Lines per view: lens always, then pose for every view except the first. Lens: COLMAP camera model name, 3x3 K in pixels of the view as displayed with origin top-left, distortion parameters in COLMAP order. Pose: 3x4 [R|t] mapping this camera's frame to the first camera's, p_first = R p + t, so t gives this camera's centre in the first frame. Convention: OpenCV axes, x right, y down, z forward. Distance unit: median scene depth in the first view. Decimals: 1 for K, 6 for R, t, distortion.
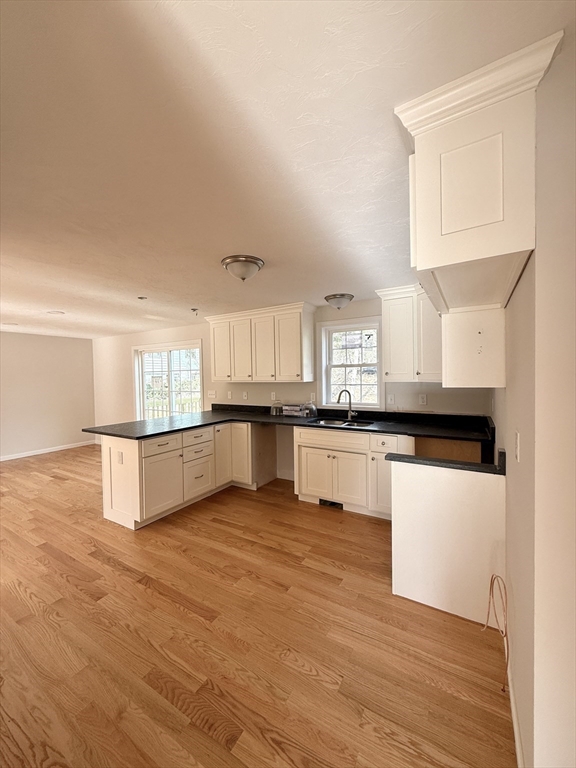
lens RADIAL K [[308.4, 0, 285.1], [0, 308.4, 381.5], [0, 0, 1]] dist [0.002040, -0.000111]
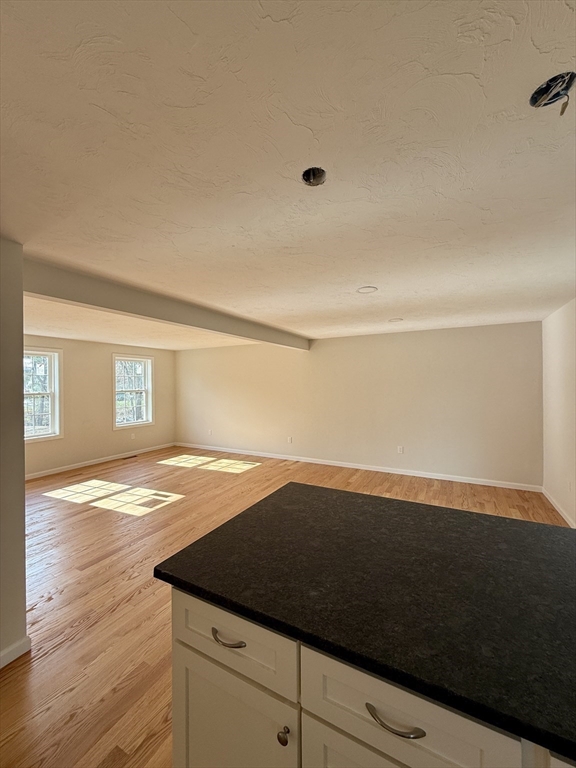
lens RADIAL K [[308.4, 0, 284.3], [0, 308.4, 383.6], [0, 0, 1]] dist [0.002040, -0.000111]
pose [[0.054459, 0.017820, -0.998357, -0.093277], [-0.019300, 0.999673, 0.016790, -0.031374], [0.998329, 0.018354, 0.054785, 0.877419]]
